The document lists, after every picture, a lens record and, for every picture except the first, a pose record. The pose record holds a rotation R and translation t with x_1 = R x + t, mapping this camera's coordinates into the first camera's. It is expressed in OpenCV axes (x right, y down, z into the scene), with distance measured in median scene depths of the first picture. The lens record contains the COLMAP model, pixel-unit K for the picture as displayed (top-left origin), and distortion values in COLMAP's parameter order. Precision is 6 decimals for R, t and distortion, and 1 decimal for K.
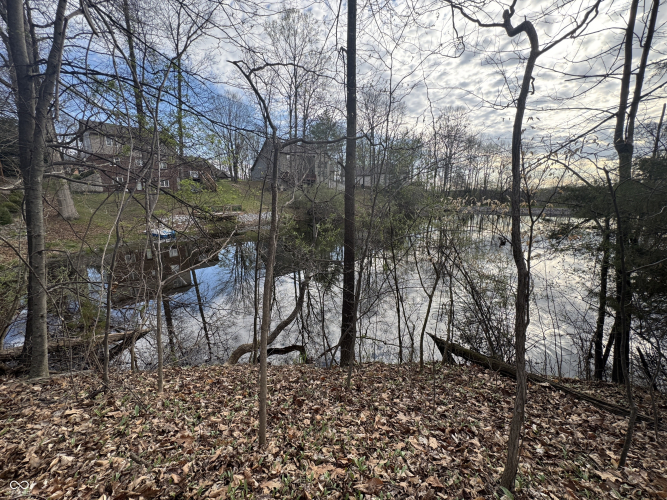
lens RADIAL K [[262.2, 0, 334.0], [0, 262.2, 255.8], [0, 0, 1]] dist [-0.006375, 0.000977]
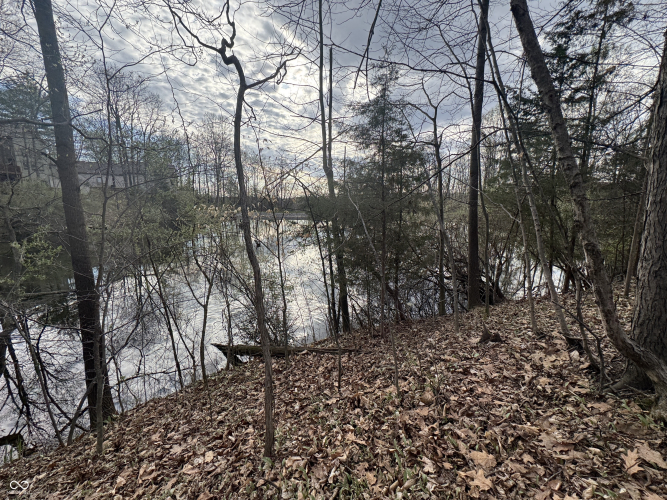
lens RADIAL K [[262.2, 0, 334.5], [0, 262.2, 254.8], [0, 0, 1]] dist [-0.006375, 0.000977]
pose [[0.704077, -0.120930, 0.699751, 0.085255], [0.139090, 0.989791, 0.031104, 0.005660], [-0.696369, 0.075429, 0.713709, -0.053192]]
